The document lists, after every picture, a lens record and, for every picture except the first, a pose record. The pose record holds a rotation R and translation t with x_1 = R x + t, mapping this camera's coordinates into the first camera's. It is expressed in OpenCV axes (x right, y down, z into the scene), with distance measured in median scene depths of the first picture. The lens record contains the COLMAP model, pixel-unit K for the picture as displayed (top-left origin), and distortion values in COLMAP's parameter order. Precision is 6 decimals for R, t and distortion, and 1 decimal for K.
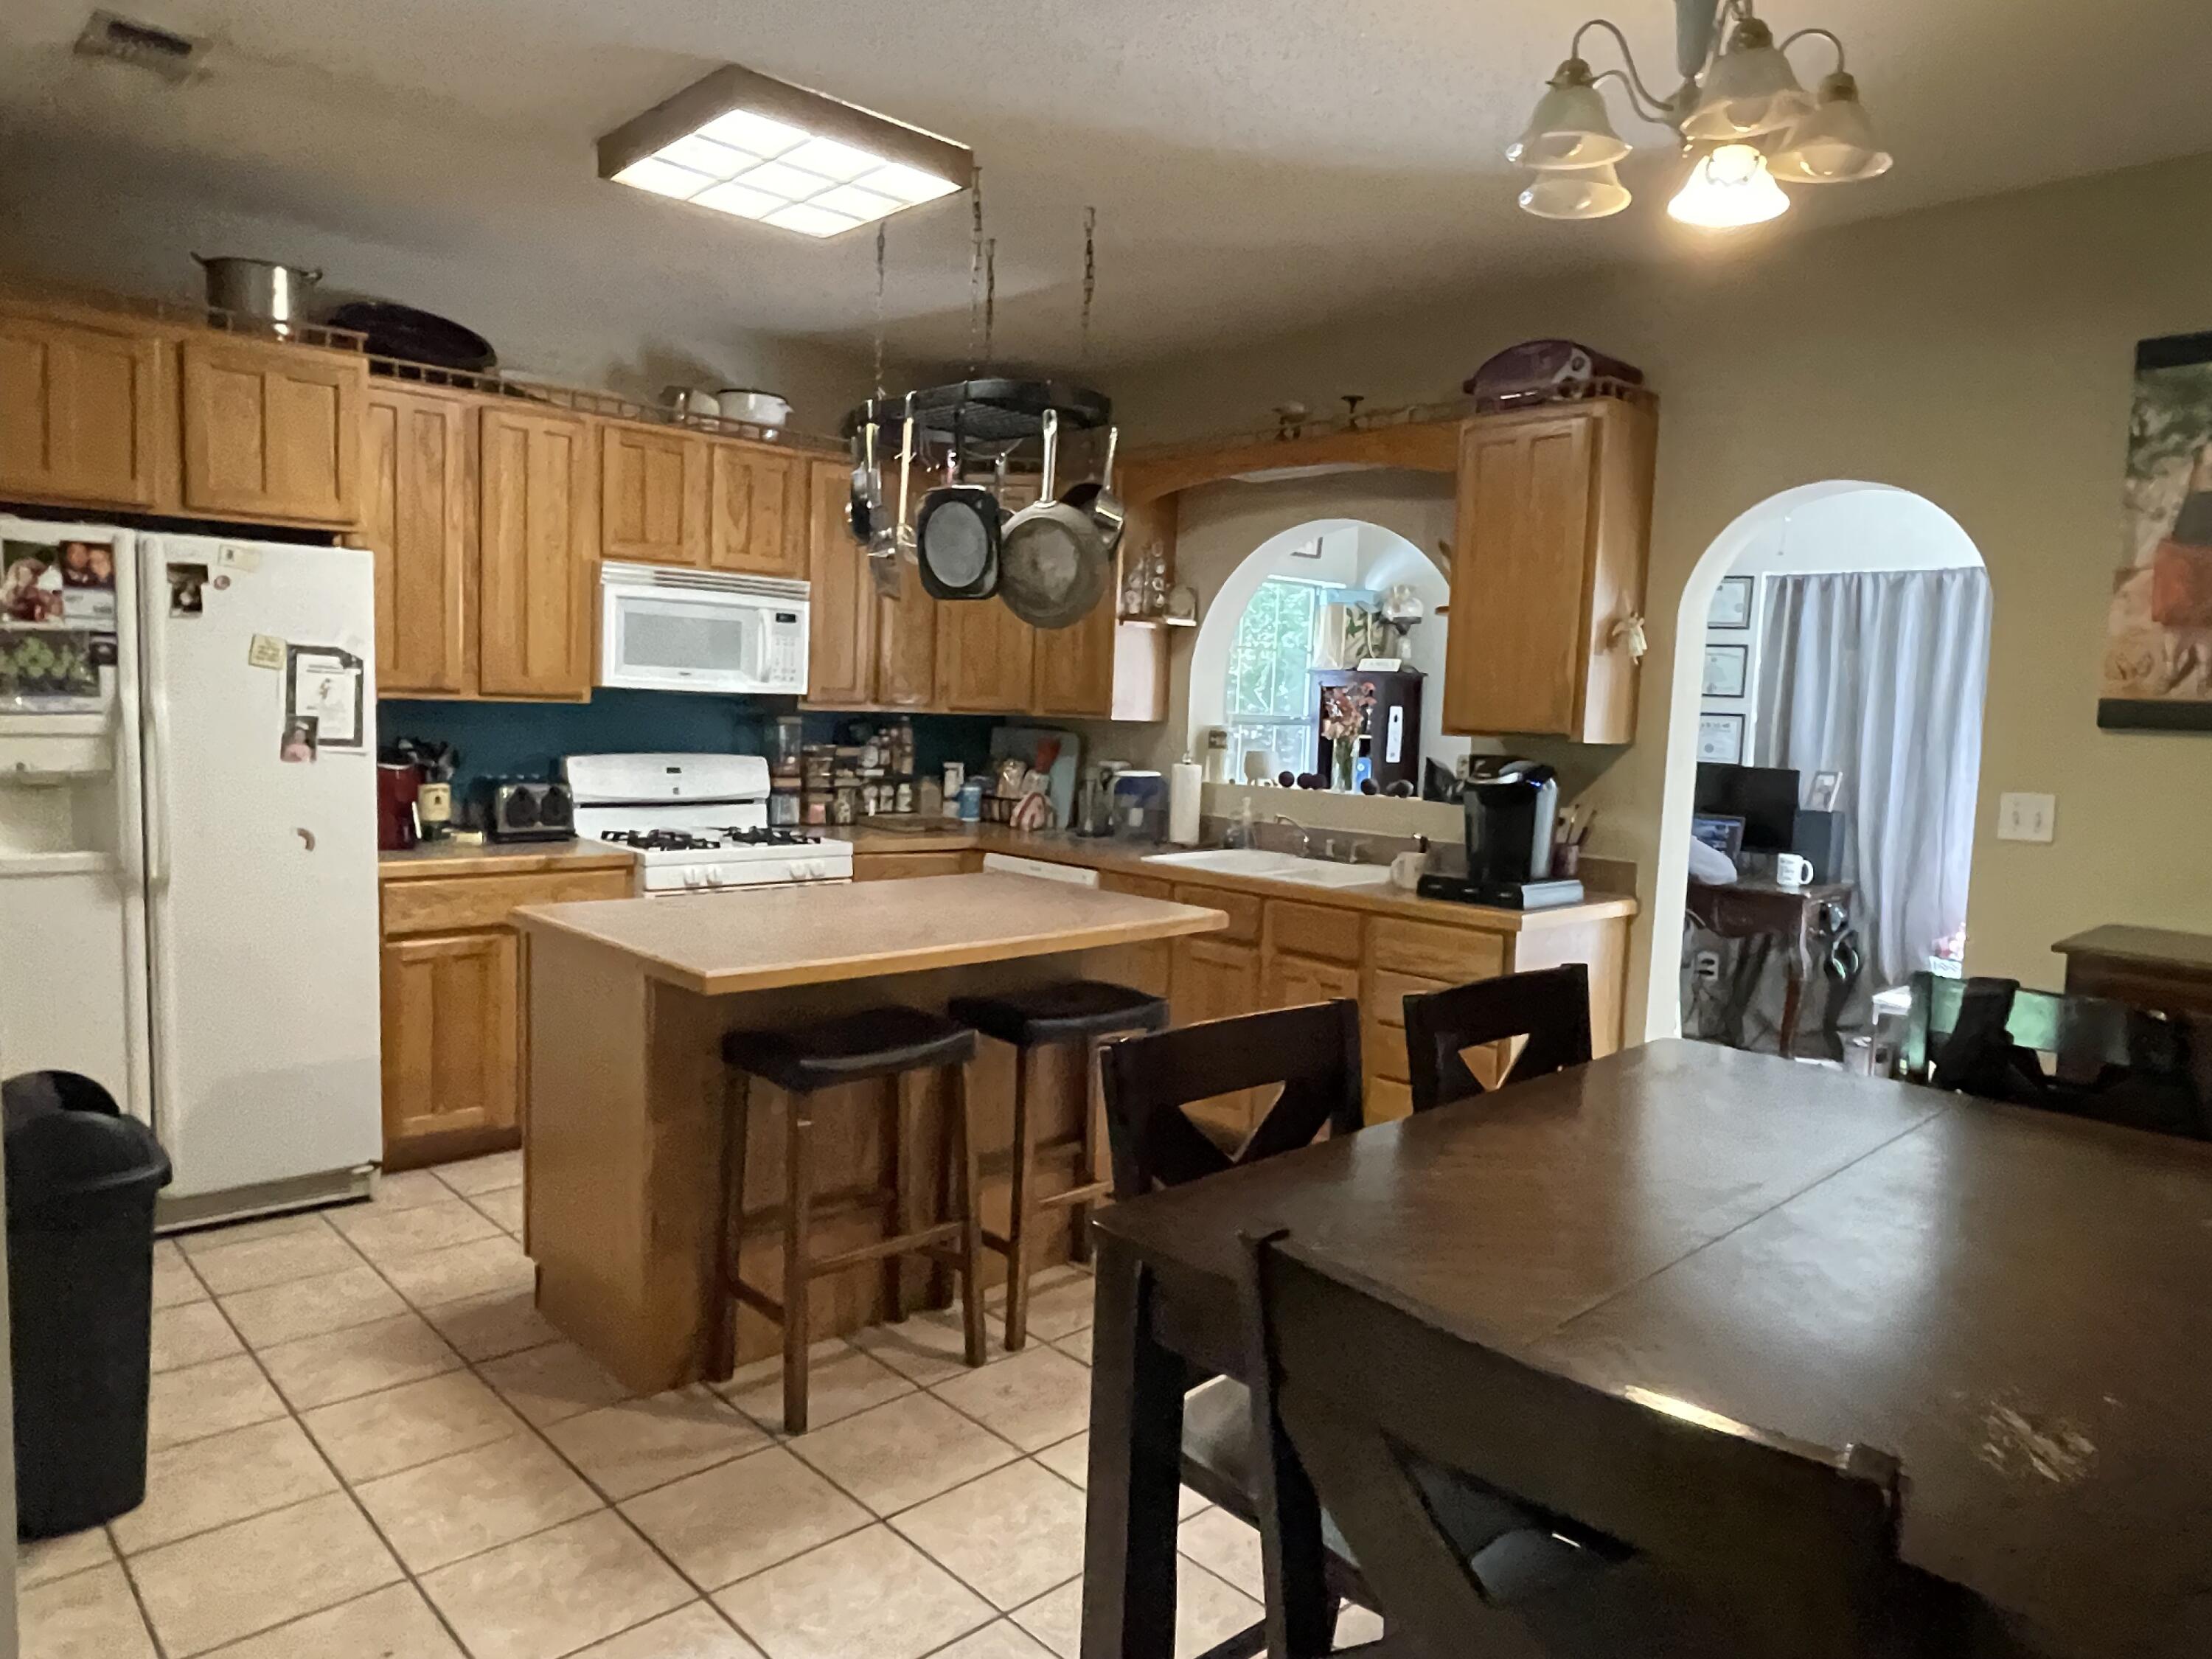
lens RADIAL K [[1457.2, 0, 1083.3], [0, 1457.2, 837.8], [0, 0, 1]] dist [0.004006, -0.026422]
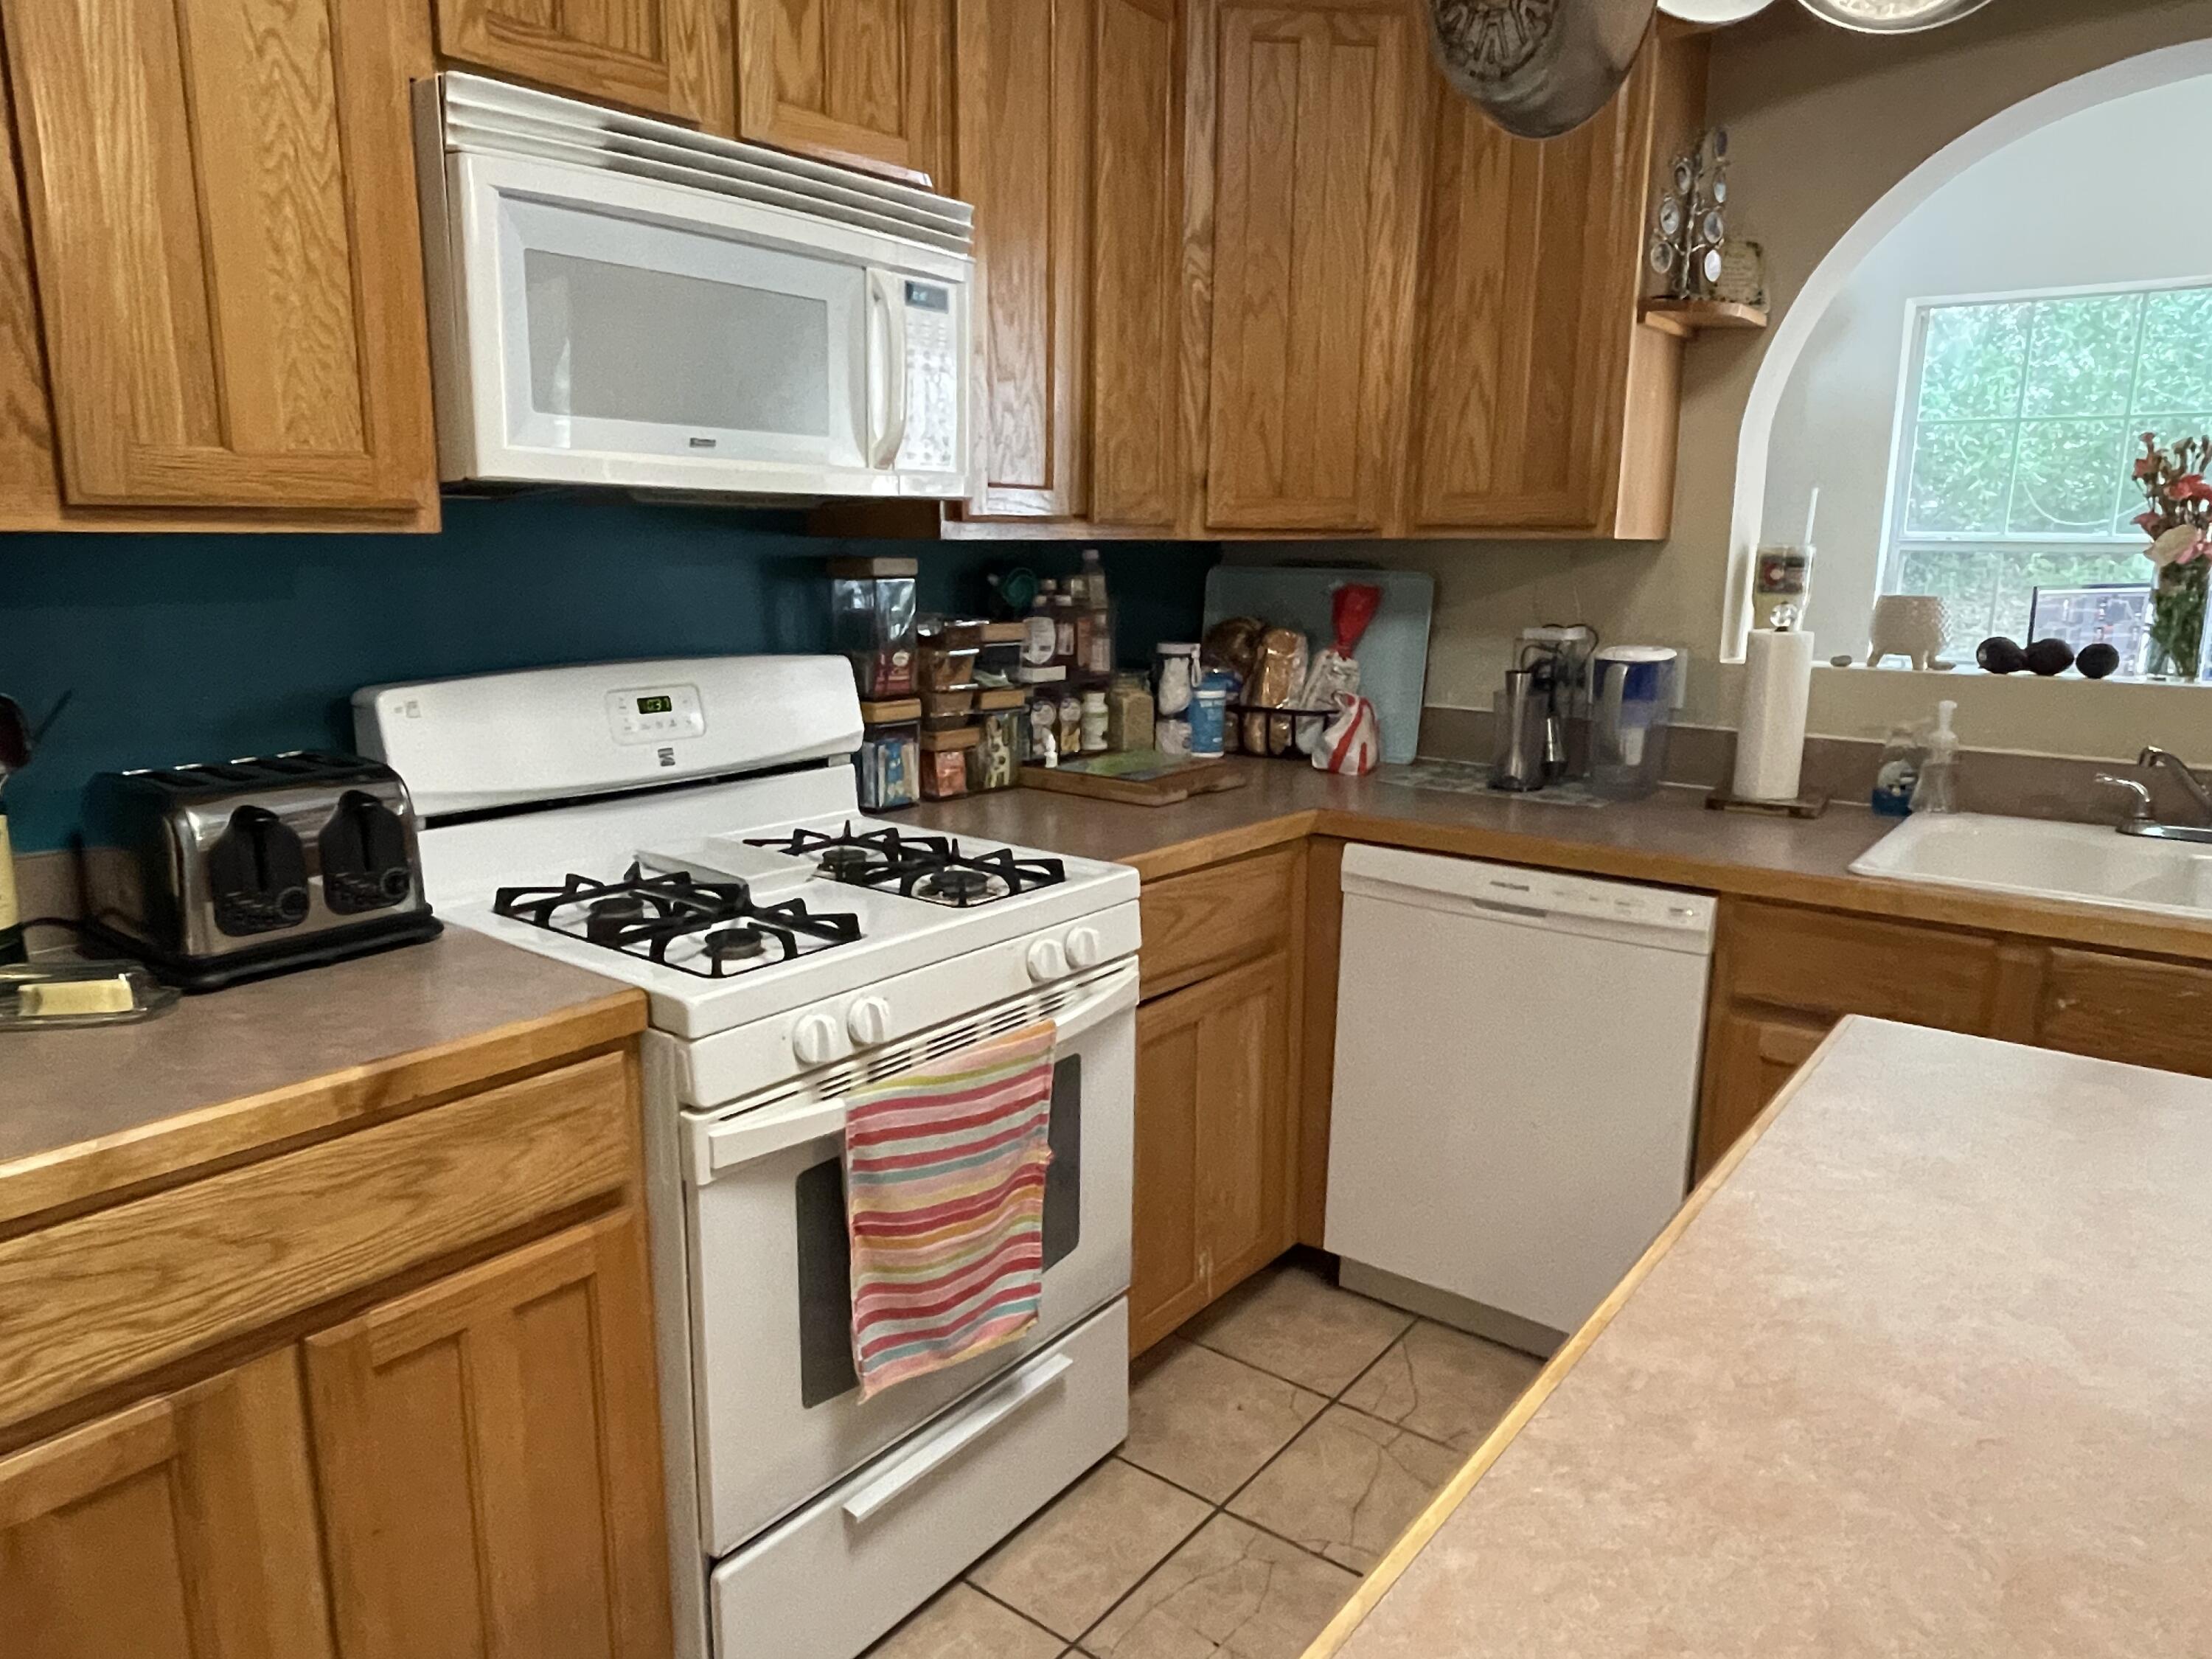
lens RADIAL K [[1457.2, 0, 1083.3], [0, 1457.2, 837.8], [0, 0, 1]] dist [0.004006, -0.026422]
pose [[0.986704, -0.066989, 0.148083, -0.219438], [0.051014, 0.992714, 0.109164, -0.046073], [-0.154317, -0.100158, 0.982932, 0.570464]]
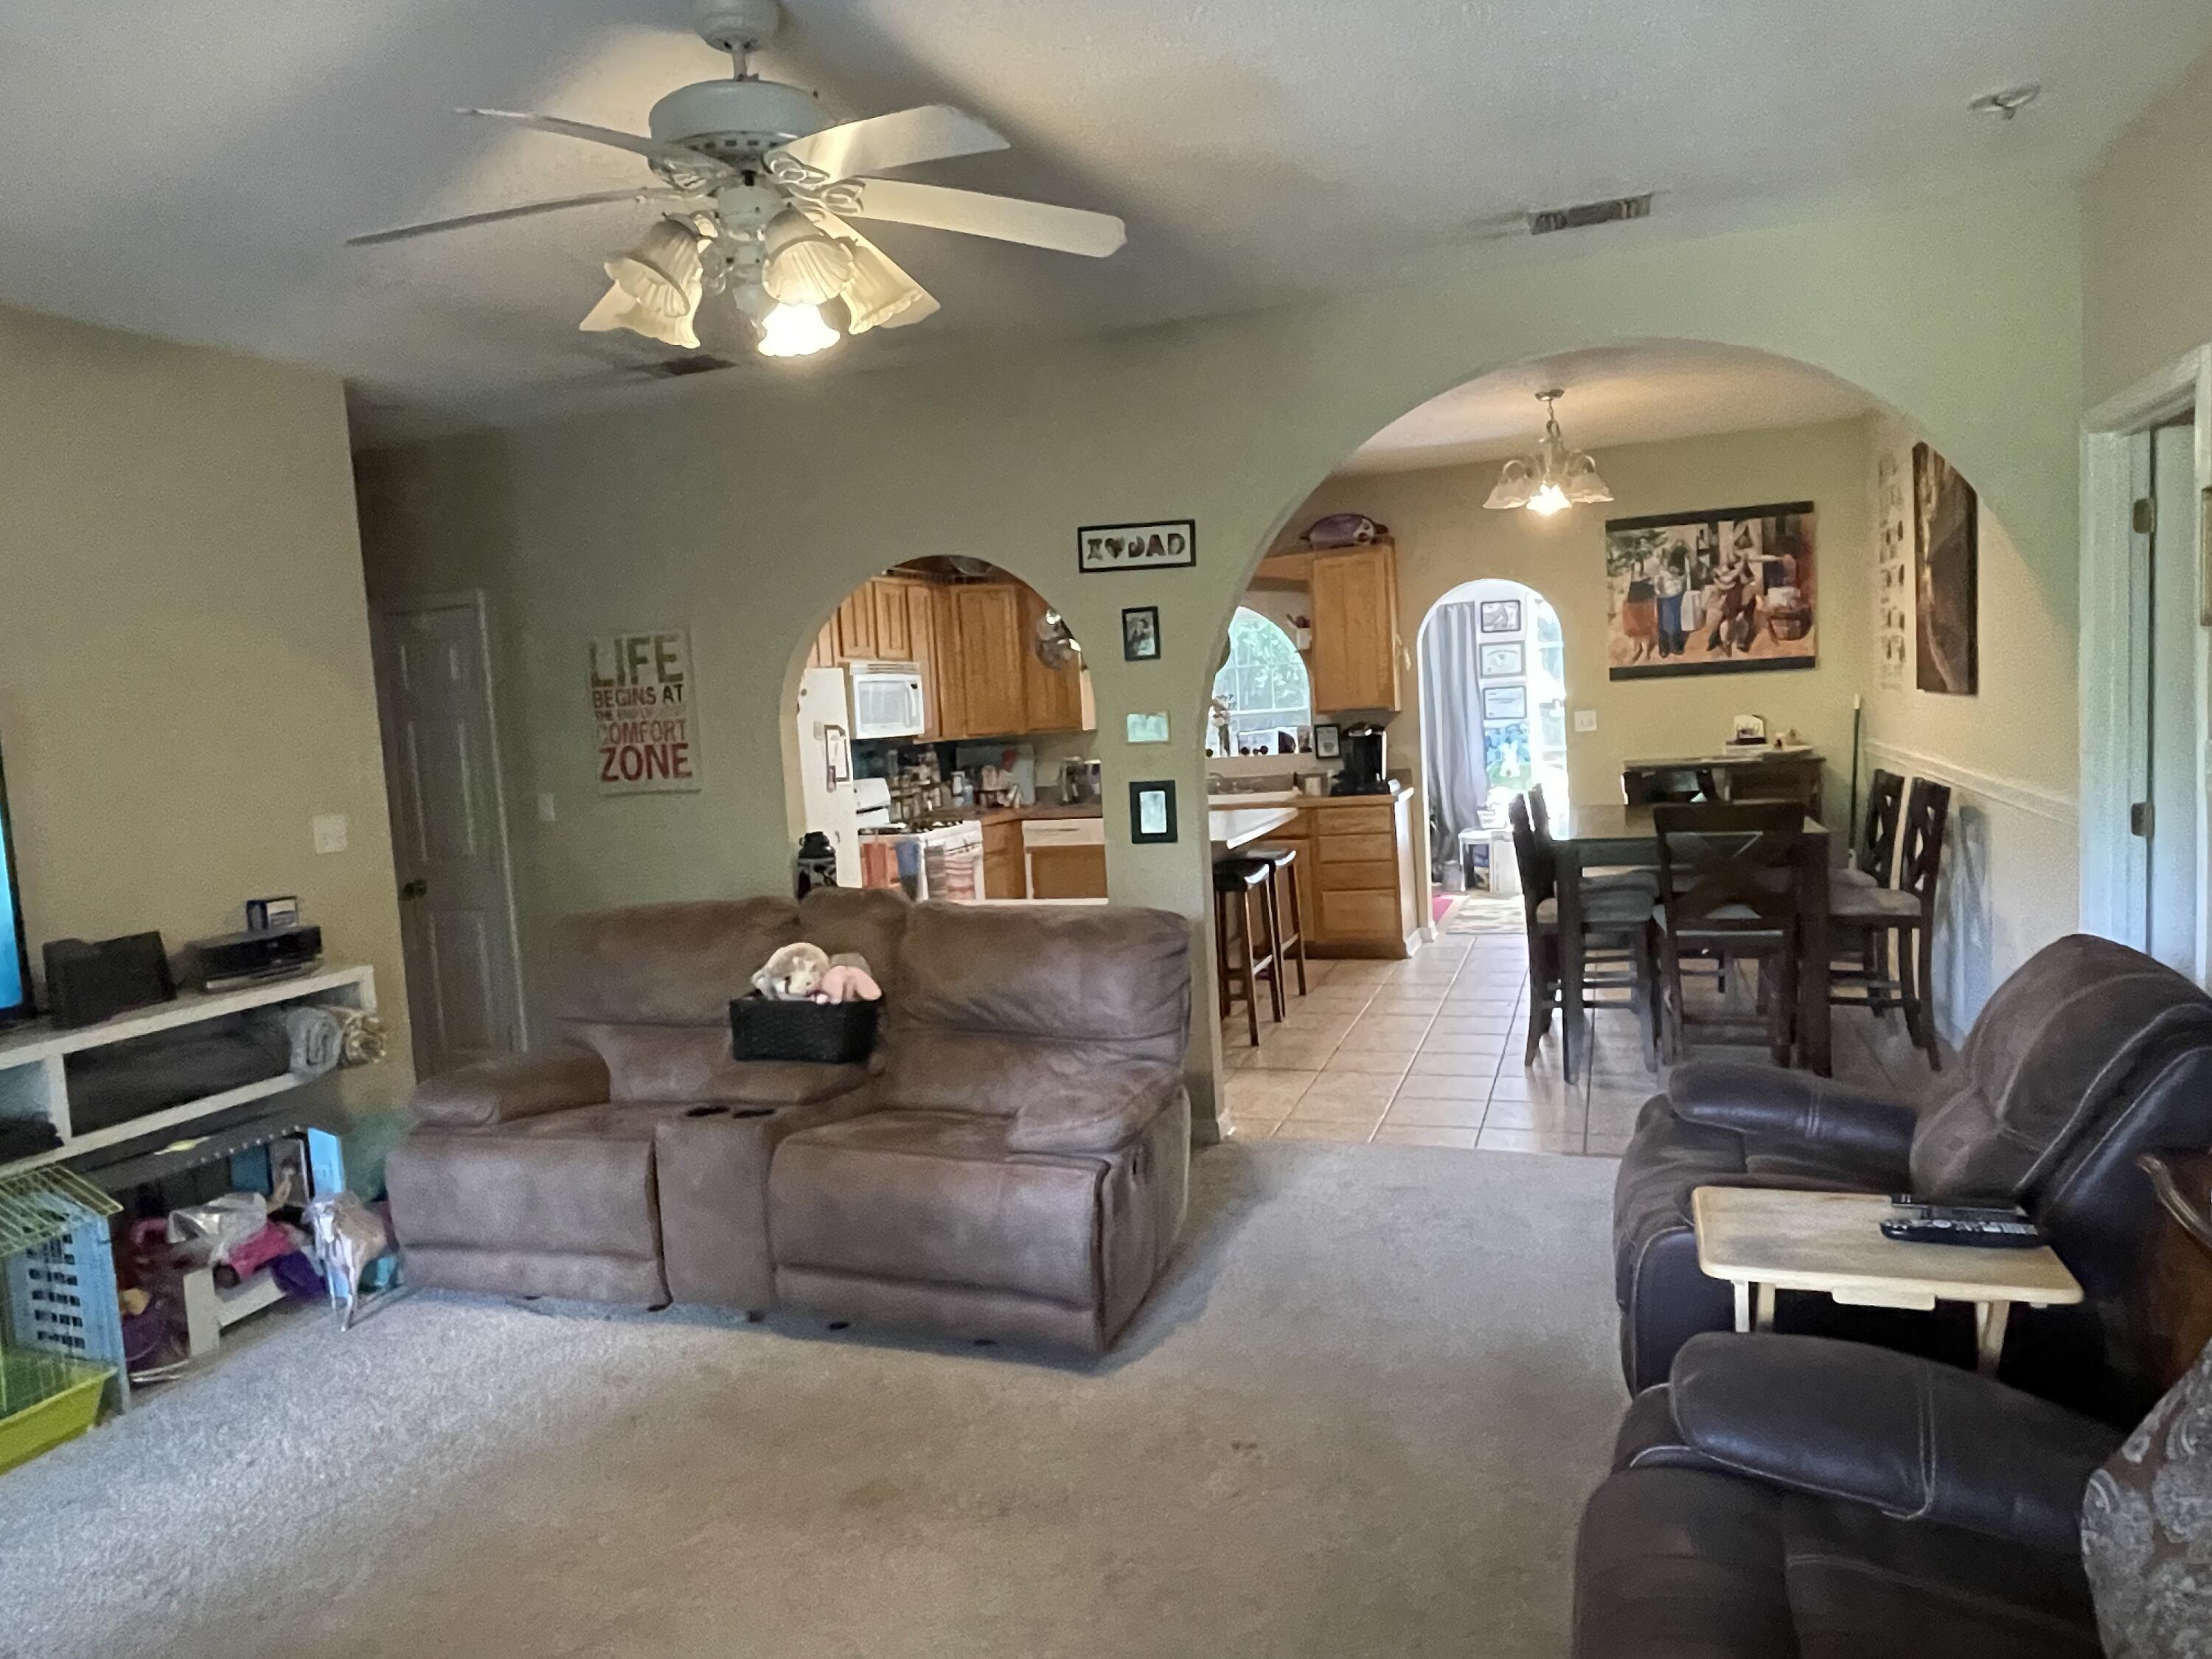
lens RADIAL K [[1457.2, 0, 1083.3], [0, 1457.2, 837.8], [0, 0, 1]] dist [0.004006, -0.026422]
pose [[0.884977, -0.136097, 0.445302, -0.735544], [0.142251, 0.989634, 0.019756, 0.006686], [-0.443375, 0.045861, 0.895162, -0.473349]]
